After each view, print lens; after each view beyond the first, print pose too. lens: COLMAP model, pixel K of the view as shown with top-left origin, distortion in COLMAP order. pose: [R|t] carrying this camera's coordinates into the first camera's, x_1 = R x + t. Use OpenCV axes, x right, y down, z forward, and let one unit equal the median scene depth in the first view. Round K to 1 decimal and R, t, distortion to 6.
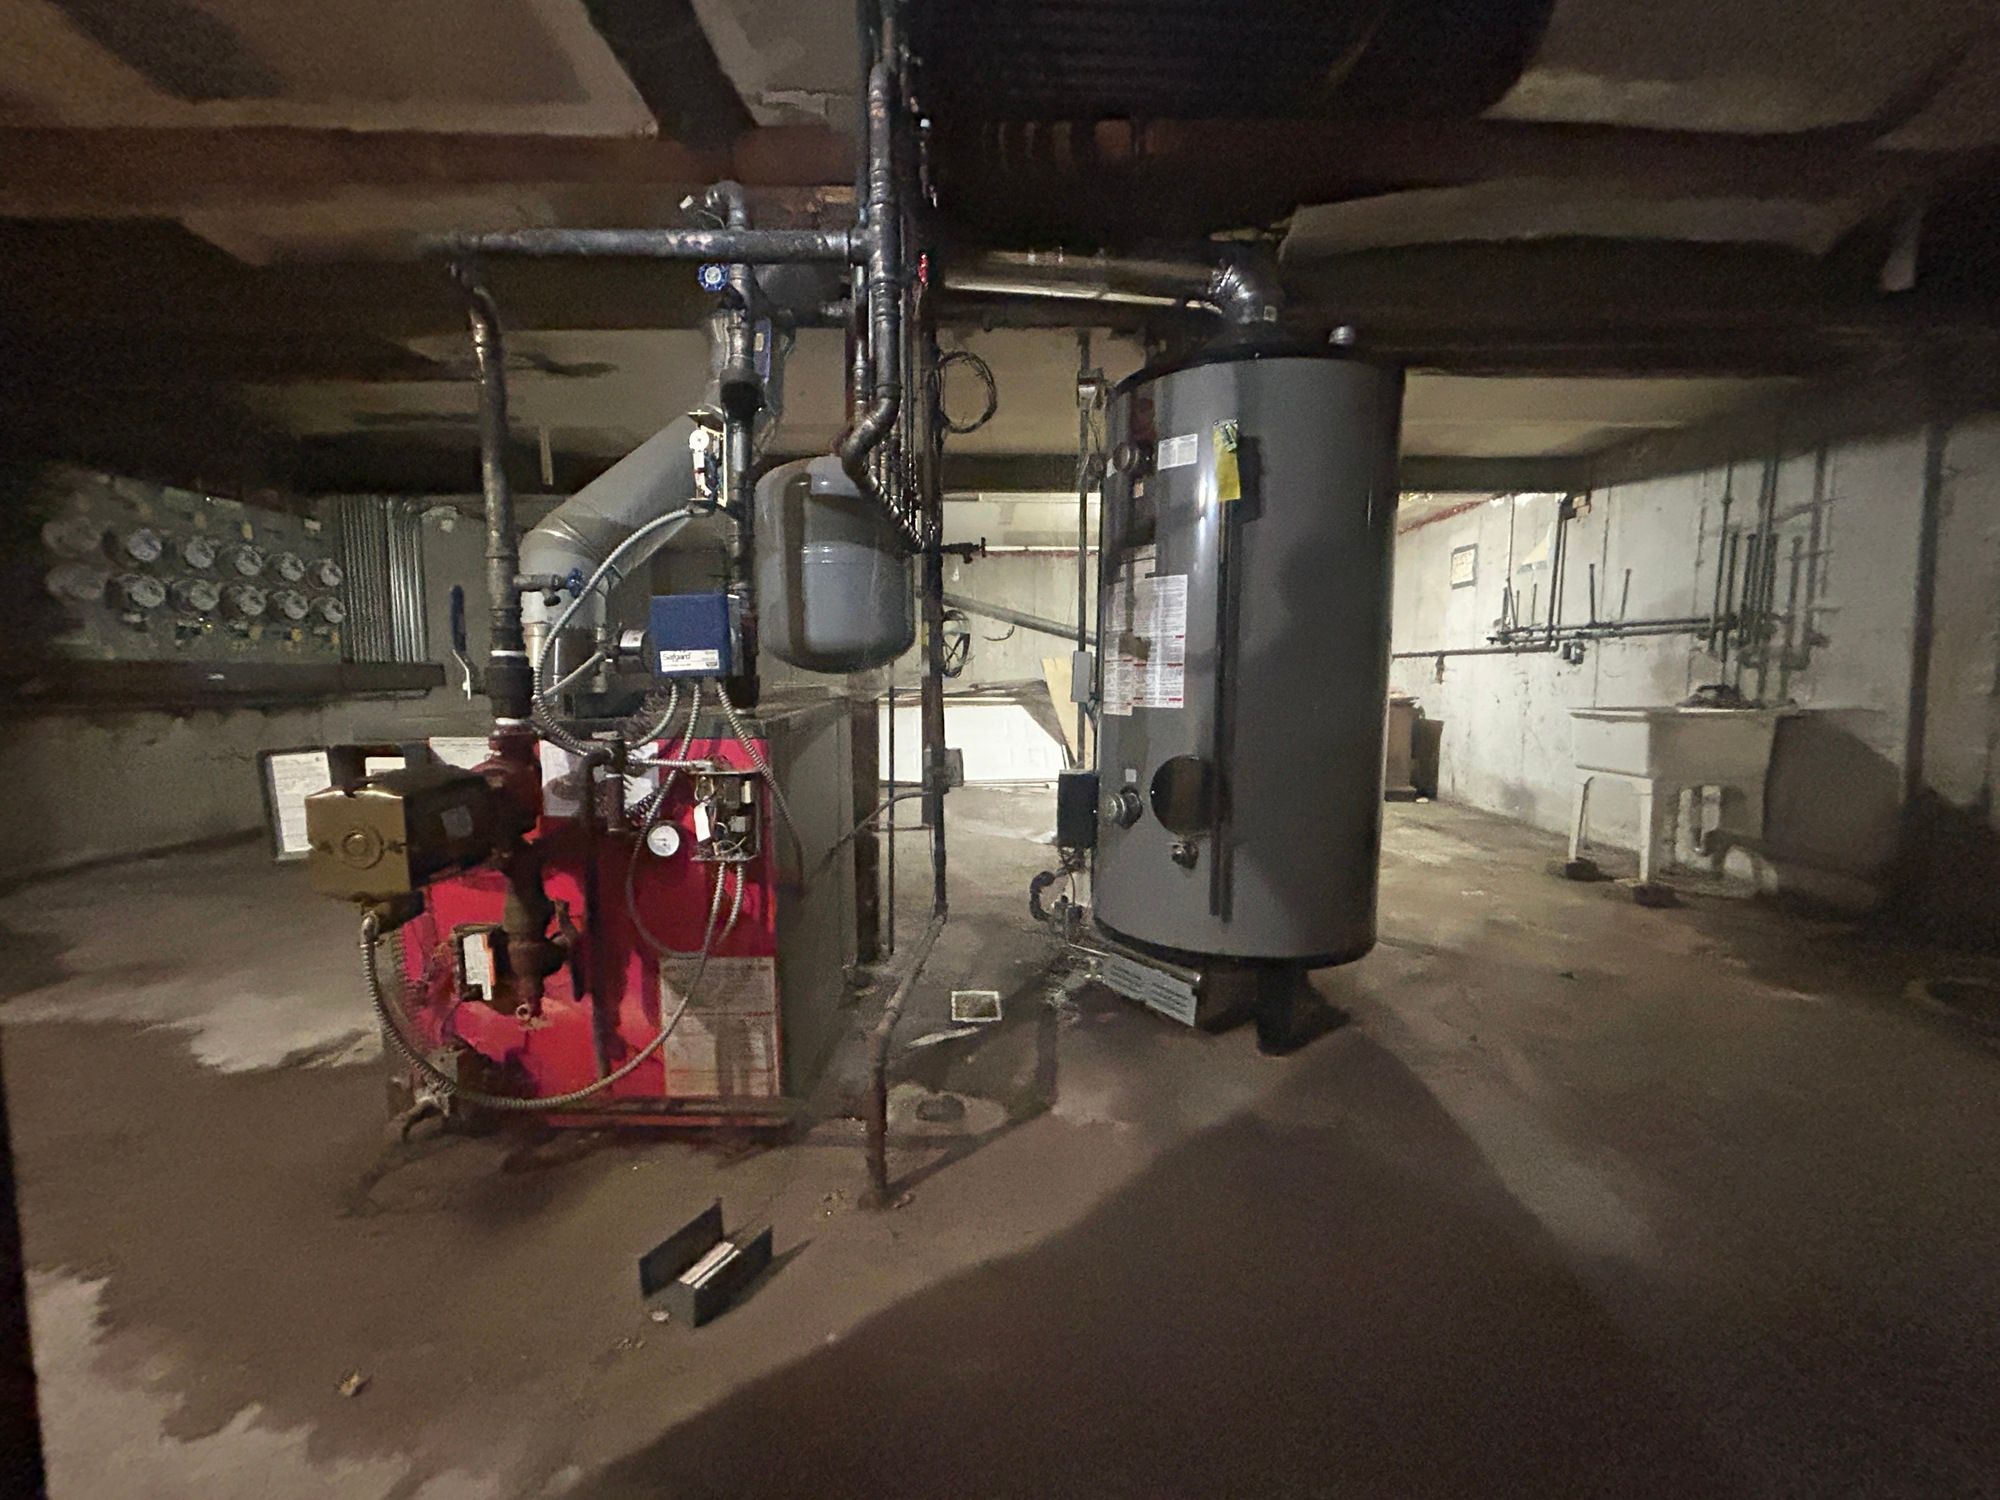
lens RADIAL K [[795.1, 0, 1001.2], [0, 795.1, 745.4], [0, 0, 1]] dist [-0.002599, -0.000424]
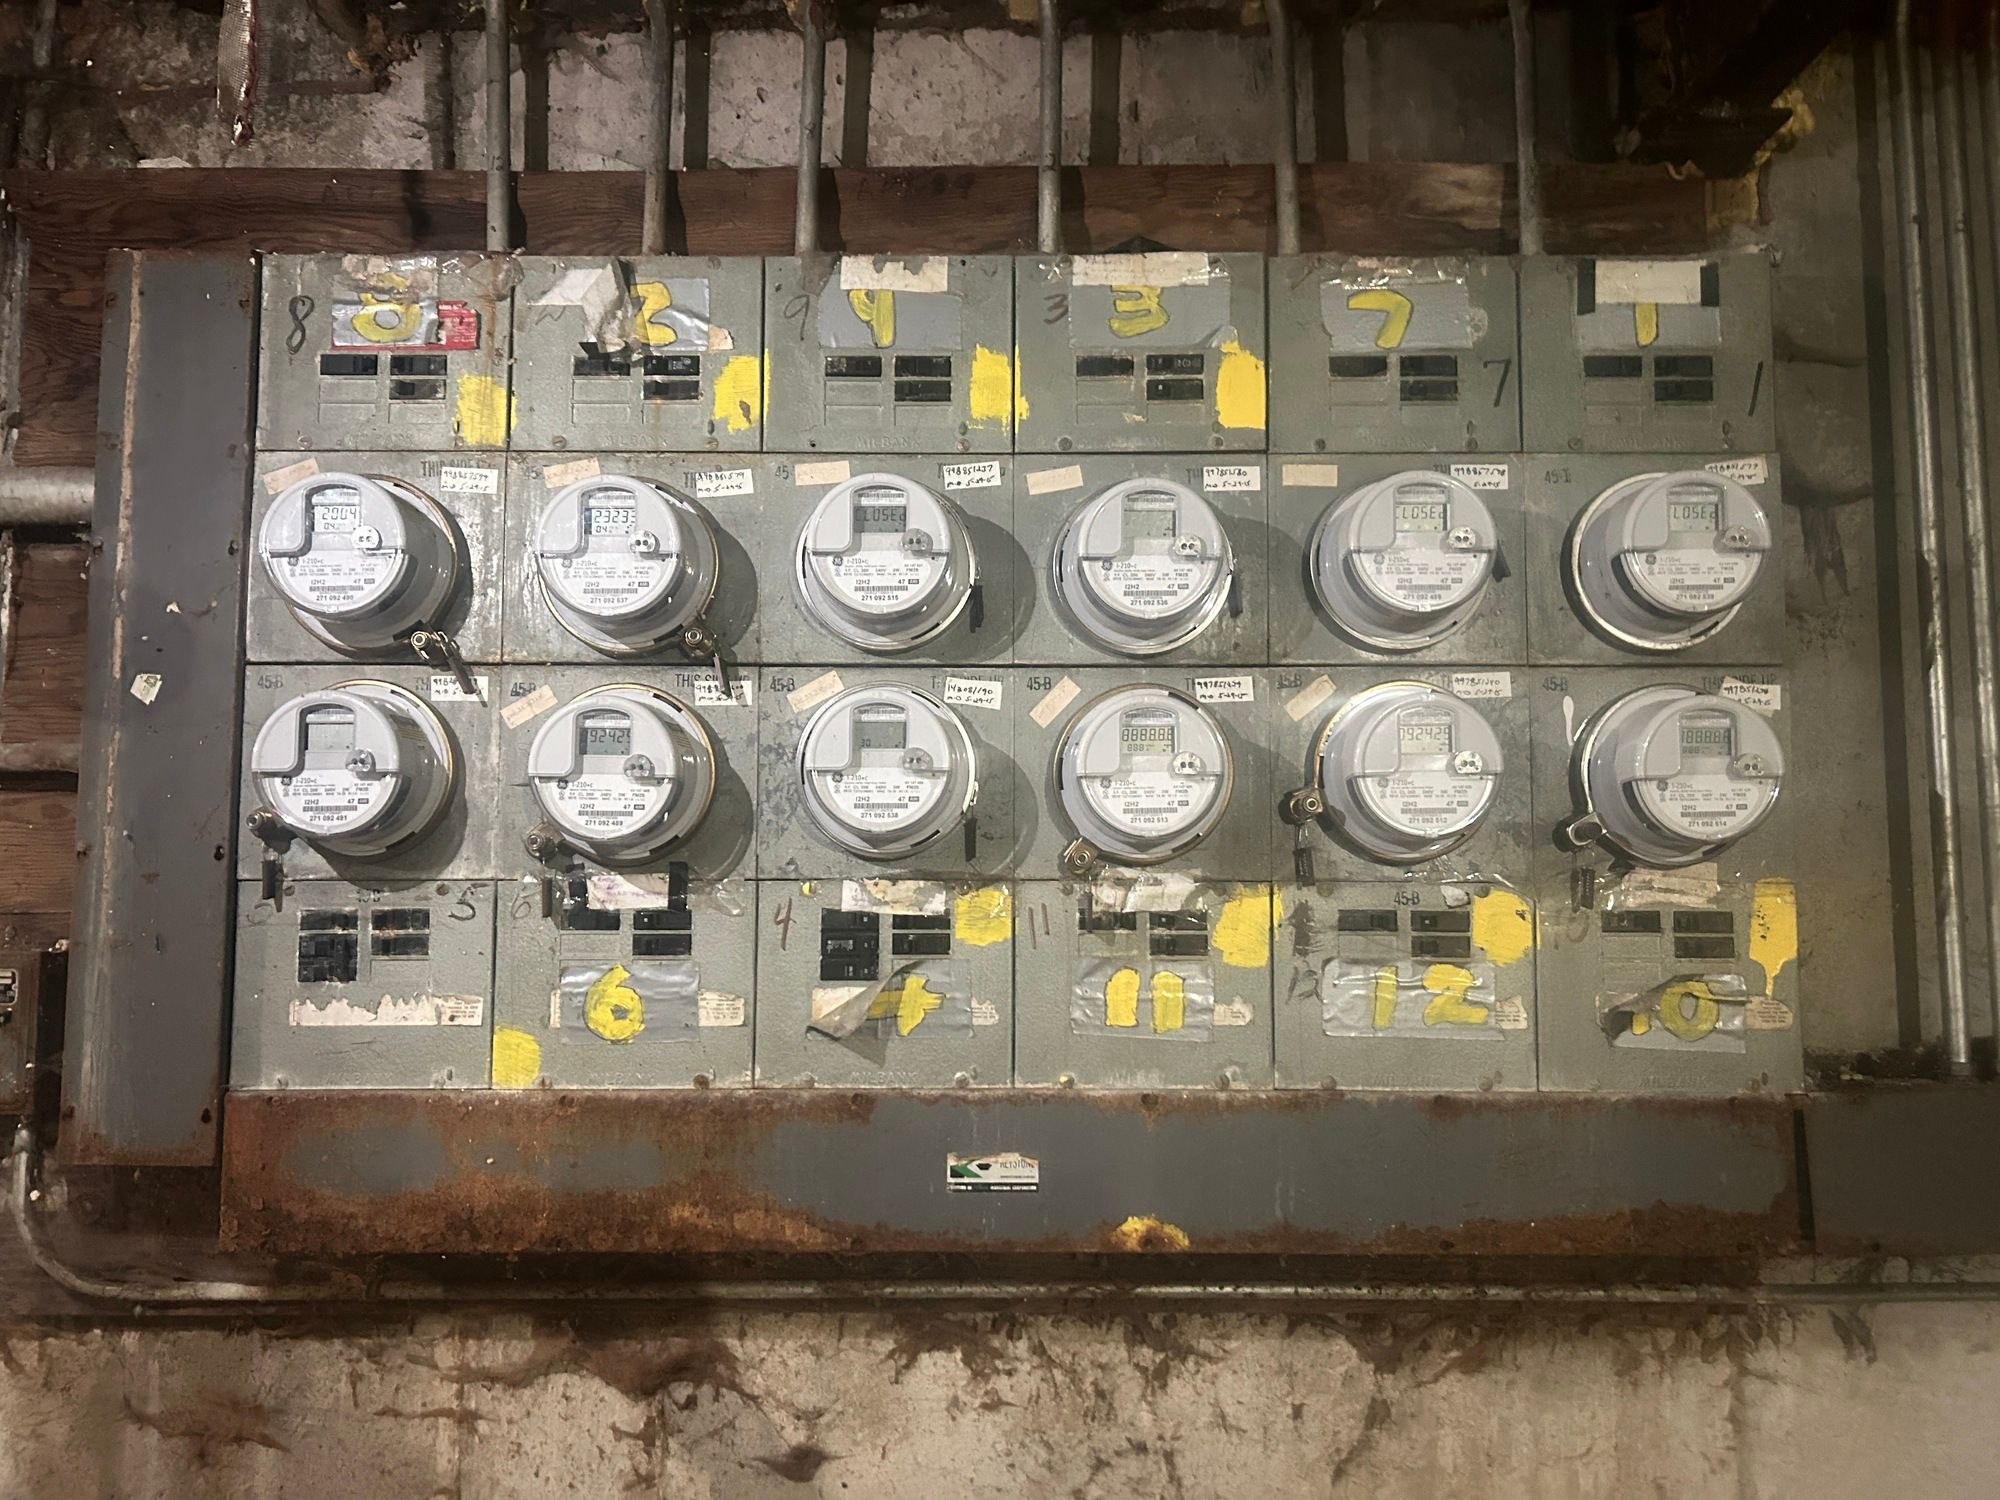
lens RADIAL K [[1600.6, 0, 995.7], [0, 1600.6, 741.5], [0, 0, 1]] dist [0.038205, -0.050647]
pose [[0.007625, -0.083828, -0.996451, -0.880210], [-0.082895, 0.992997, -0.084172, -0.228872], [0.996529, 0.083243, 0.000622, 1.448843]]
